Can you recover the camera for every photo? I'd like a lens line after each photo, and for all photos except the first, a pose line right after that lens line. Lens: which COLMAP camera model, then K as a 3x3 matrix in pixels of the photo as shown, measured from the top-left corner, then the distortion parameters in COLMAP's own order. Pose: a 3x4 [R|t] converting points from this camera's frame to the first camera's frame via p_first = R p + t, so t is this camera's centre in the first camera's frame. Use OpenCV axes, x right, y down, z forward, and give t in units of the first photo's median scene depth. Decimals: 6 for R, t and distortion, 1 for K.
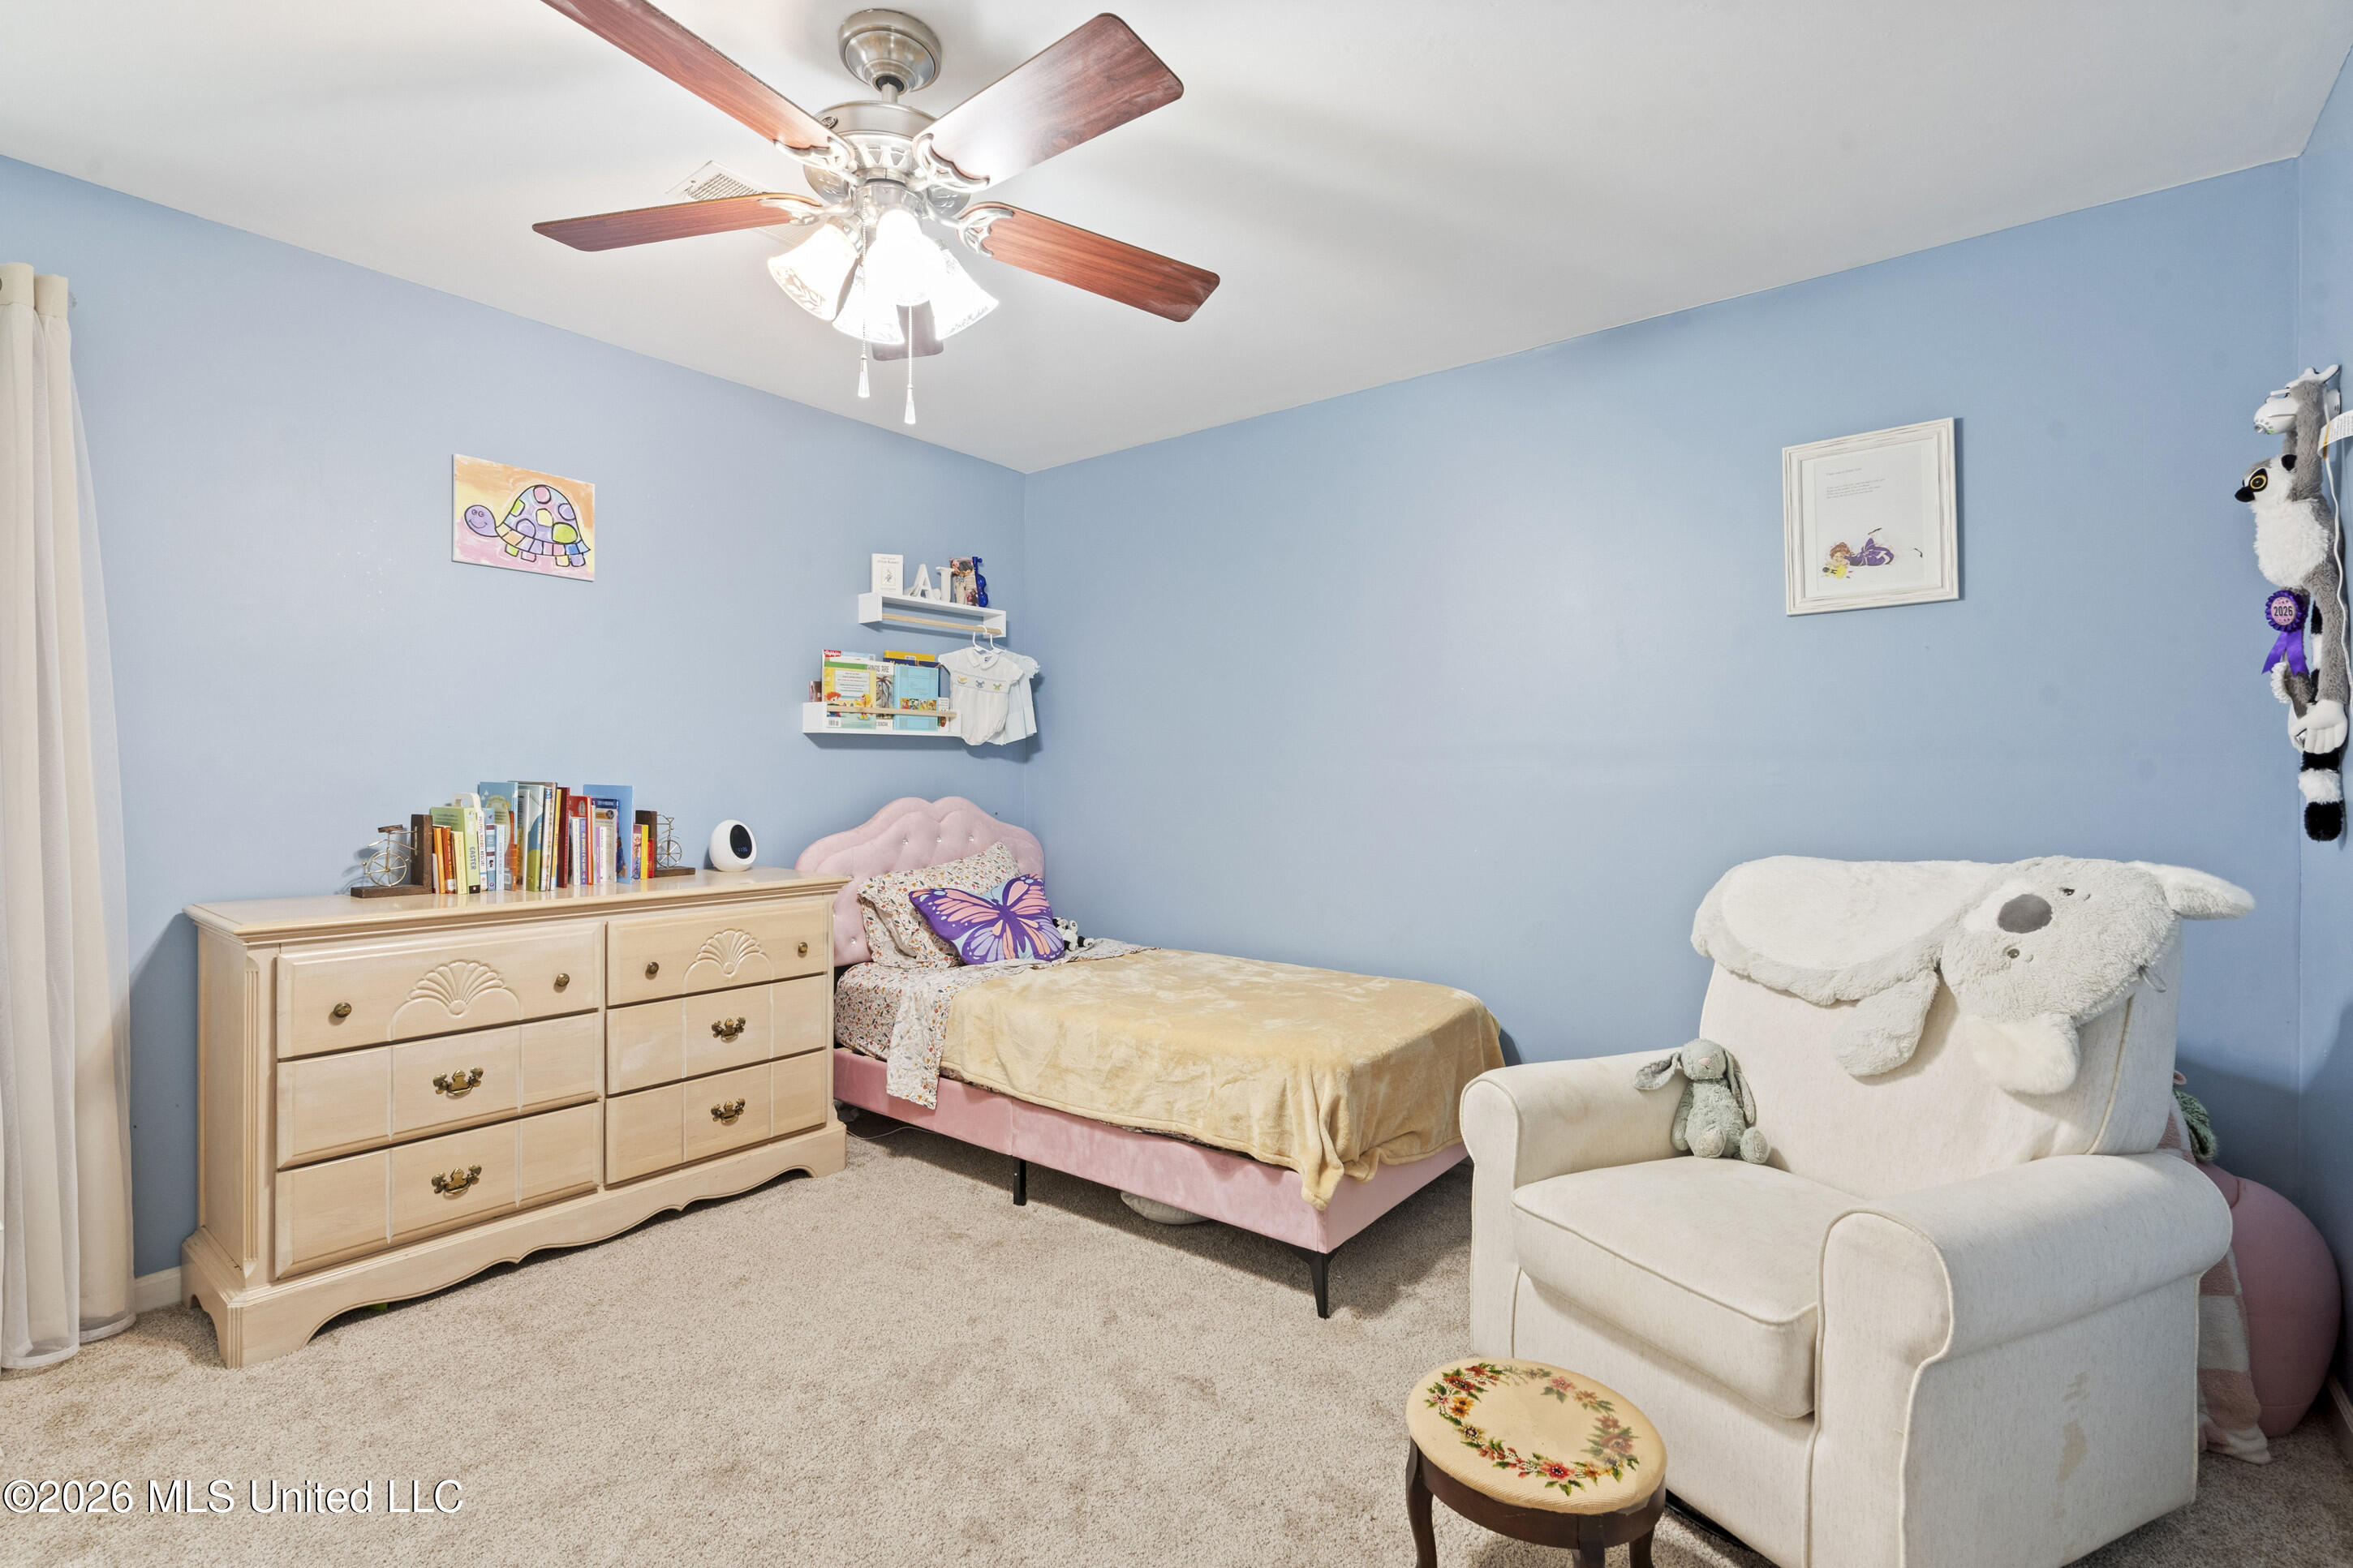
lens RADIAL K [[1077.8, 0, 1176.3], [0, 1077.8, 788.5], [0, 0, 1]] dist [-0.009848, 0.002933]
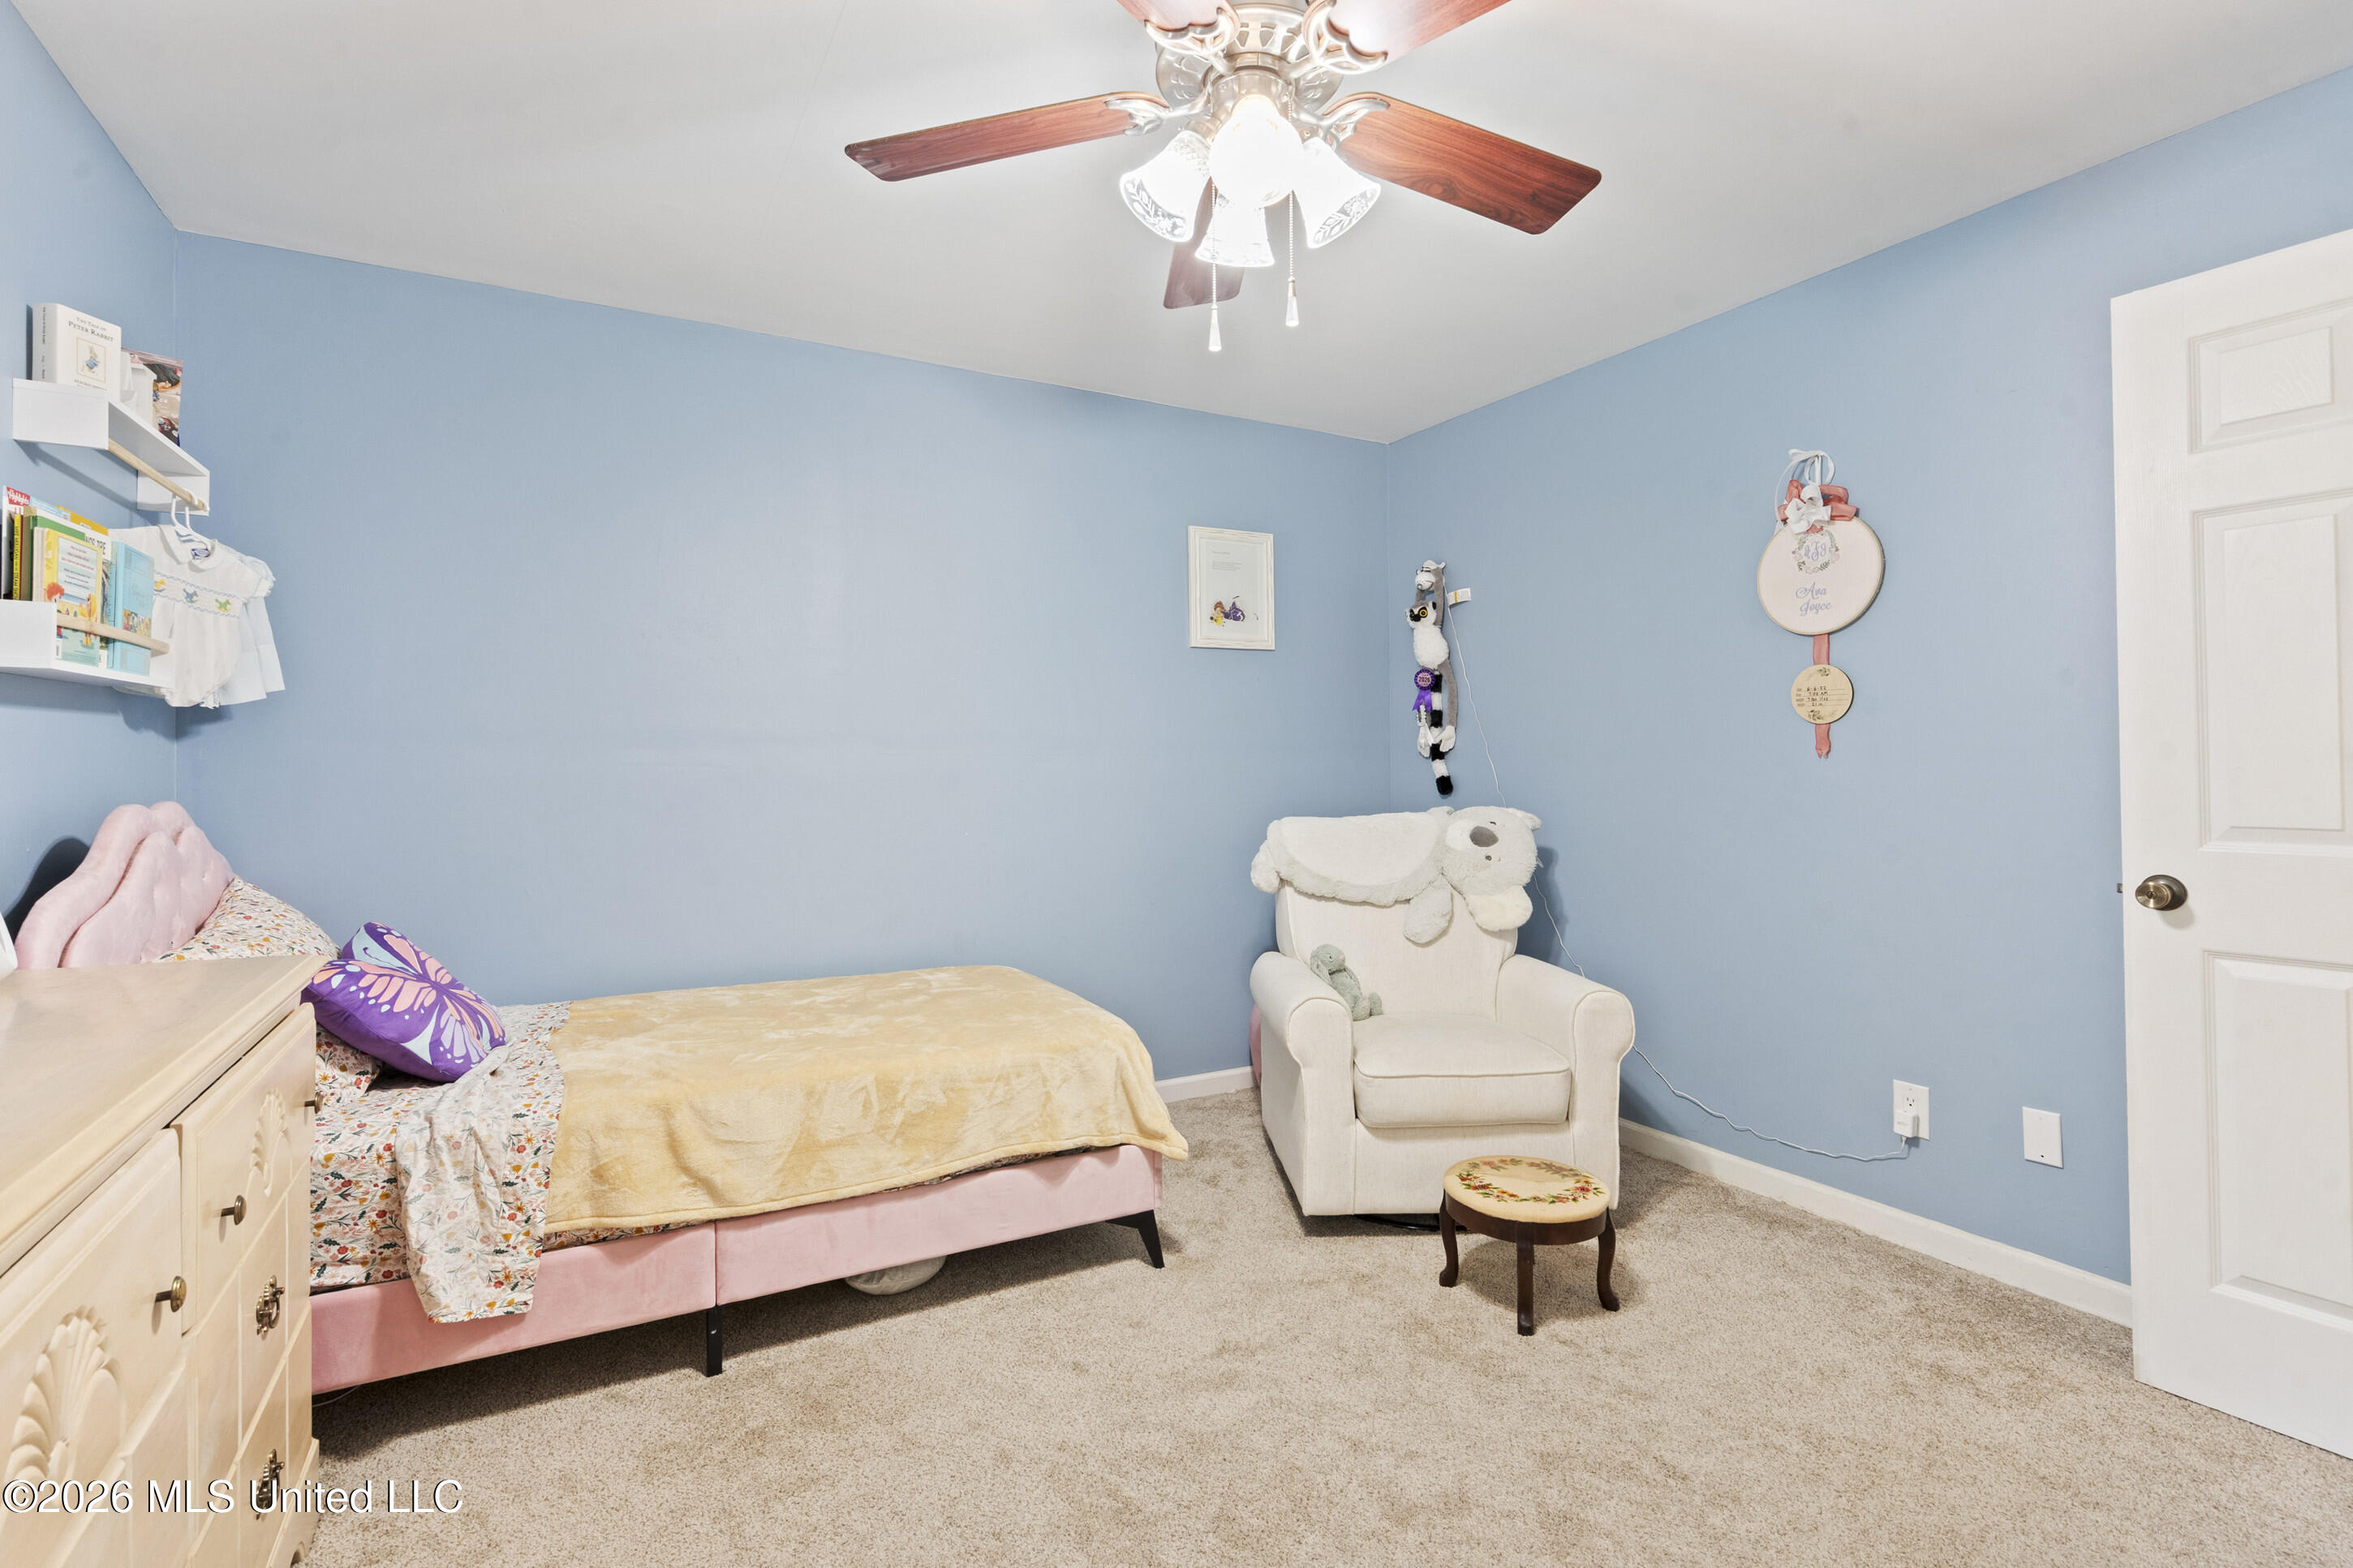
lens RADIAL K [[1077.8, 0, 1172.3], [0, 1077.8, 765.8], [0, 0, 1]] dist [-0.009848, 0.002933]
pose [[0.392107, -0.003150, 0.919914, -0.743779], [0.009153, 0.999958, -0.000477, -0.007571], [-0.919874, 0.008607, 0.392120, 0.494541]]
